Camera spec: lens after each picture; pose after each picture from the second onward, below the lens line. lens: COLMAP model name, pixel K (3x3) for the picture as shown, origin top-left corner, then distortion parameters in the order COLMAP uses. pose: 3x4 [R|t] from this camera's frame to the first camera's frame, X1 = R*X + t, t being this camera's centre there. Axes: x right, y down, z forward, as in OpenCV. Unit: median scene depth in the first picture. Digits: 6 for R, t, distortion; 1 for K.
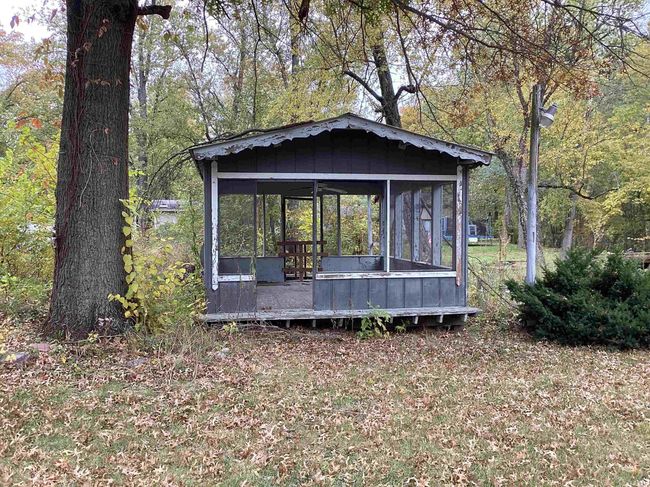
lens RADIAL K [[585.2, 0, 325.7], [0, 585.2, 240.0], [0, 0, 1]] dist [0.012342, 0.000897]
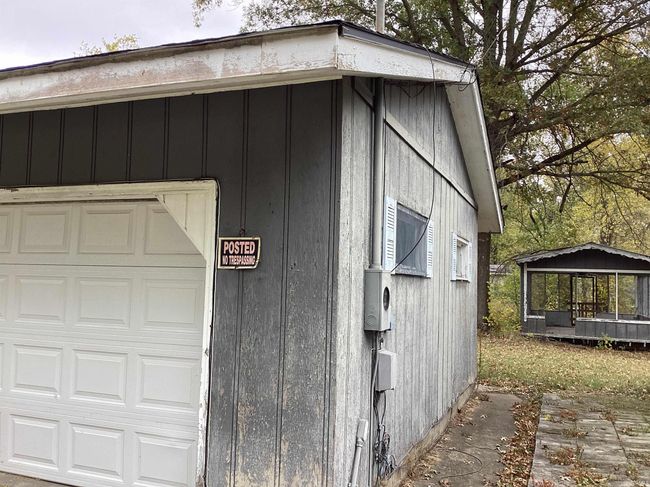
lens RADIAL K [[585.2, 0, 324.9], [0, 585.2, 237.4], [0, 0, 1]] dist [0.012342, 0.000897]
pose [[0.856726, -0.005824, -0.515740, 0.305426], [-0.048065, 0.994683, -0.091076, 0.008134], [0.513528, 0.102816, 0.851891, -1.298705]]
